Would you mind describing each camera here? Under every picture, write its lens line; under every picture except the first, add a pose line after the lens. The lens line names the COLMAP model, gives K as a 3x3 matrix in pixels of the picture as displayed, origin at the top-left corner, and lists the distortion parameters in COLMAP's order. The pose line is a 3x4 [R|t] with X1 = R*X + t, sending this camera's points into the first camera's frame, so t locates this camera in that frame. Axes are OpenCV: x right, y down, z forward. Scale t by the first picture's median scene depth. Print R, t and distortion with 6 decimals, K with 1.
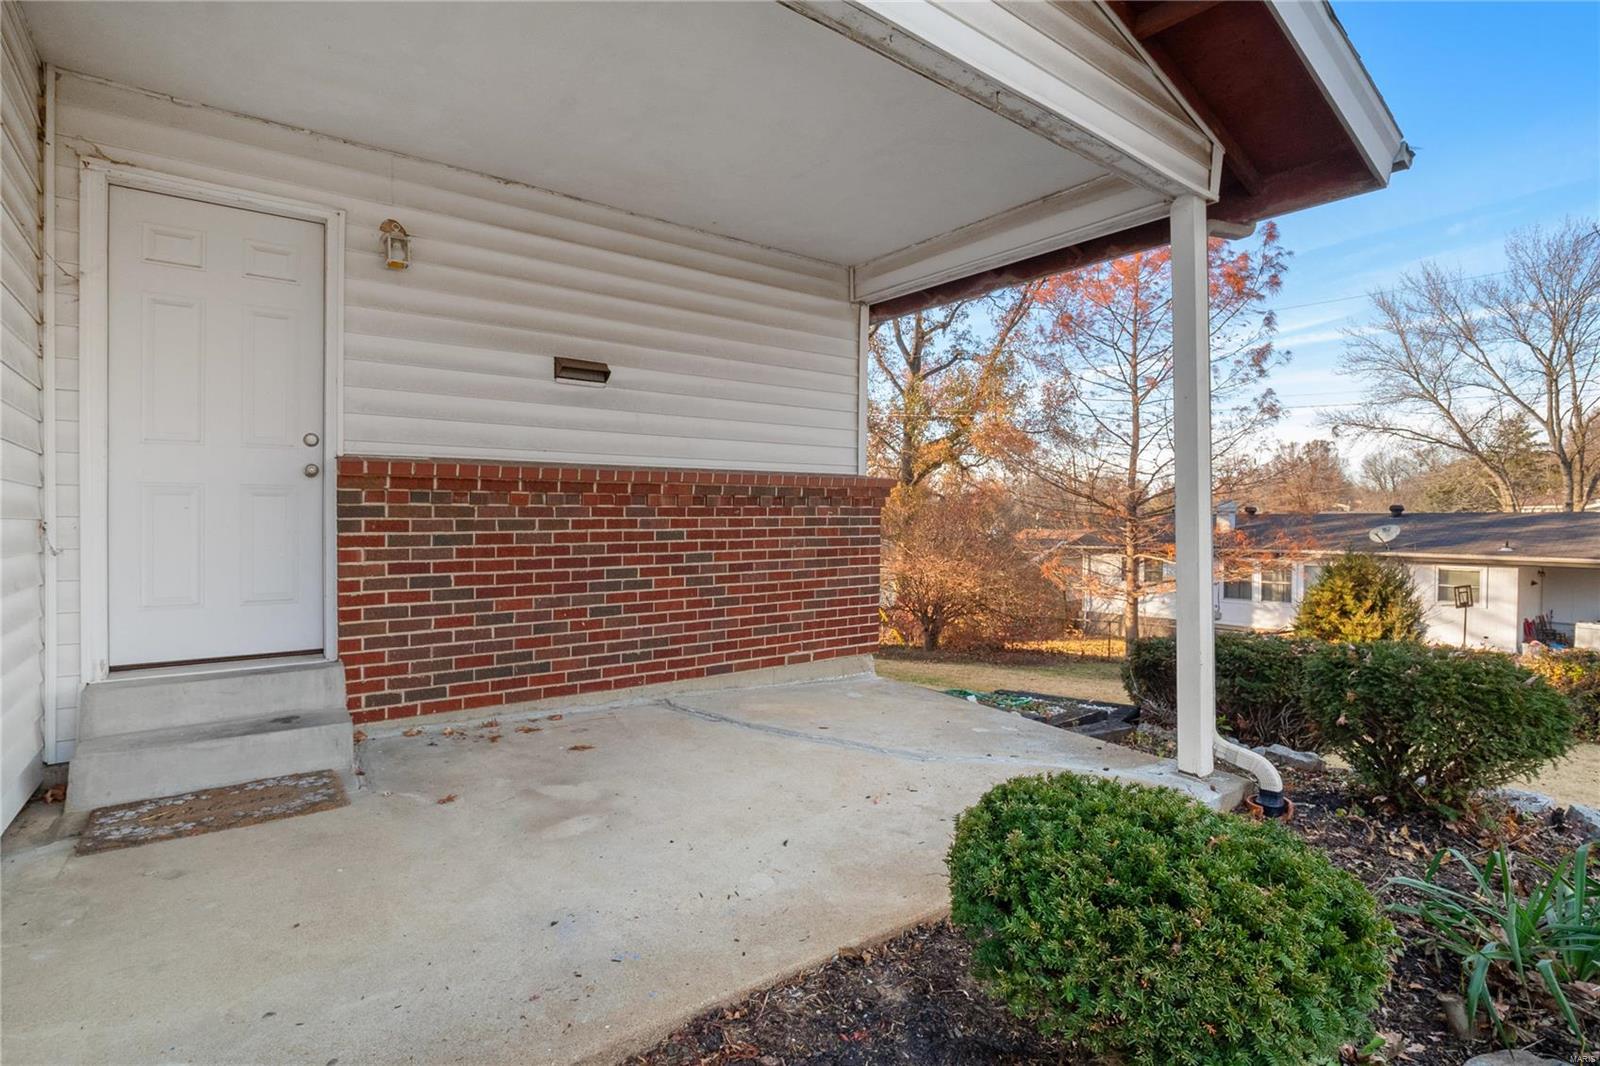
lens RADIAL K [[752.1, 0, 798.5], [0, 752.1, 530.5], [0, 0, 1]] dist [-0.002461, -0.001453]
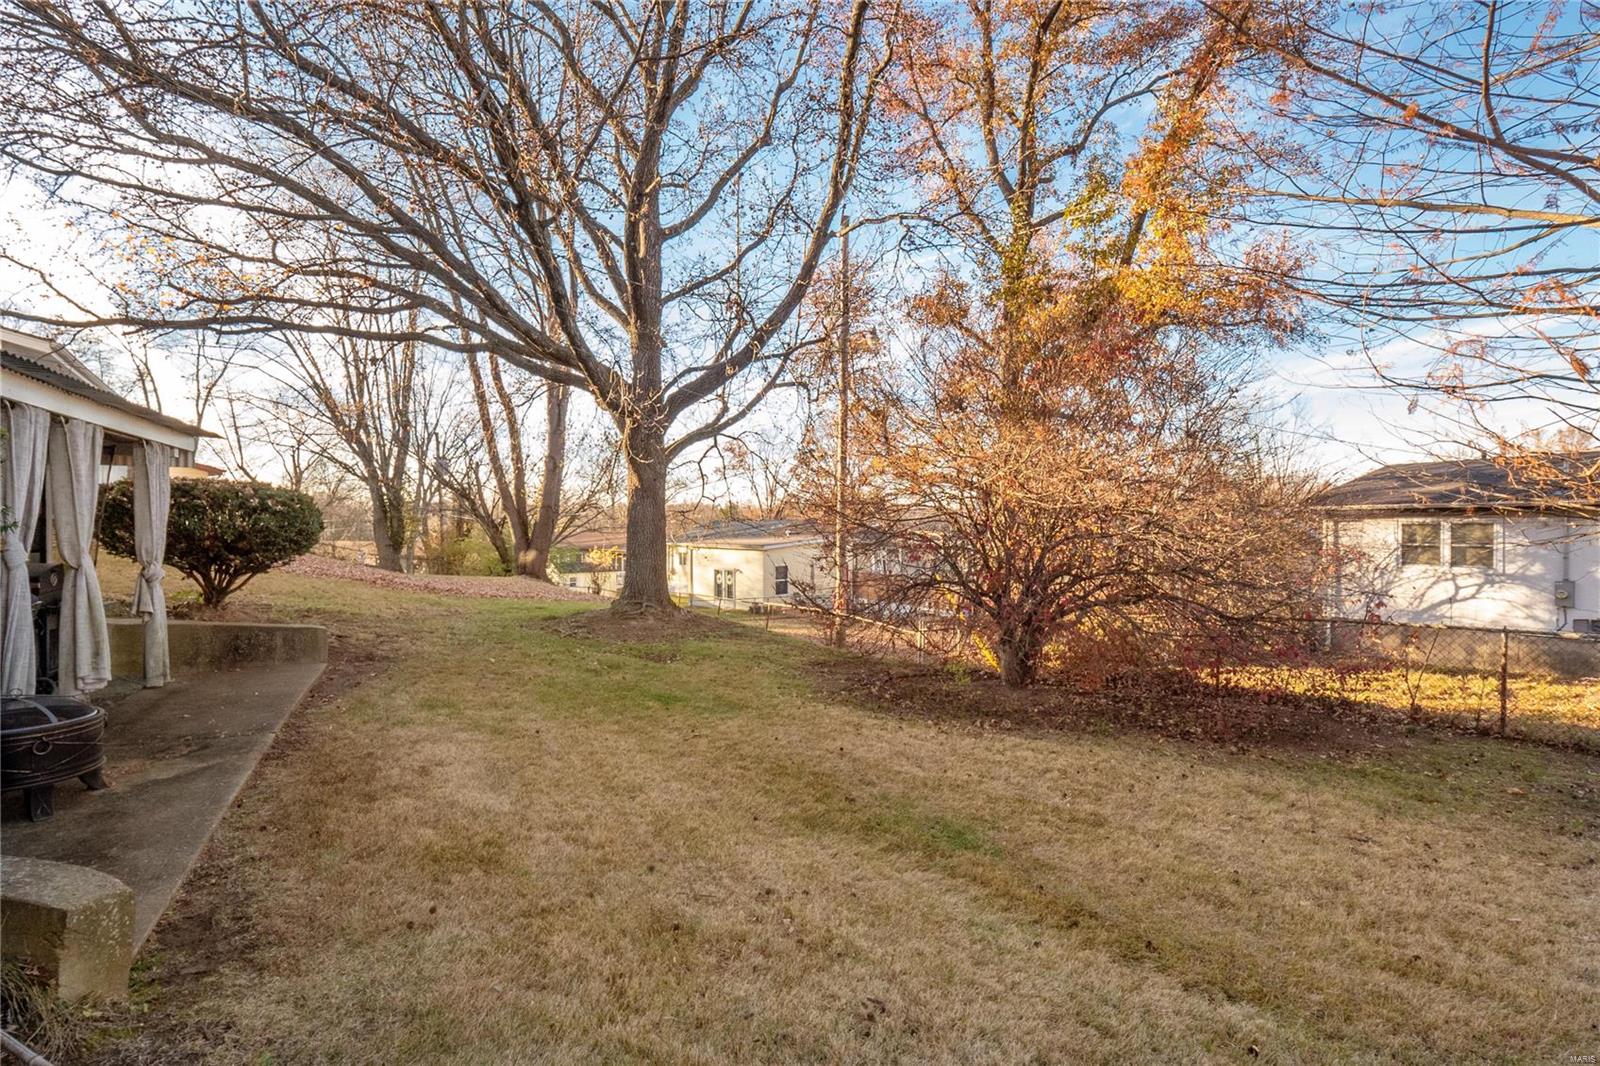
lens RADIAL K [[752.1, 0, 799.3], [0, 752.1, 538.8], [0, 0, 1]] dist [-0.002461, -0.001453]
pose [[0.984059, 0.003010, -0.177815, 0.113417], [-0.003412, 0.999992, -0.001957, 0.066896], [0.177808, 0.002532, 0.984062, 0.485422]]
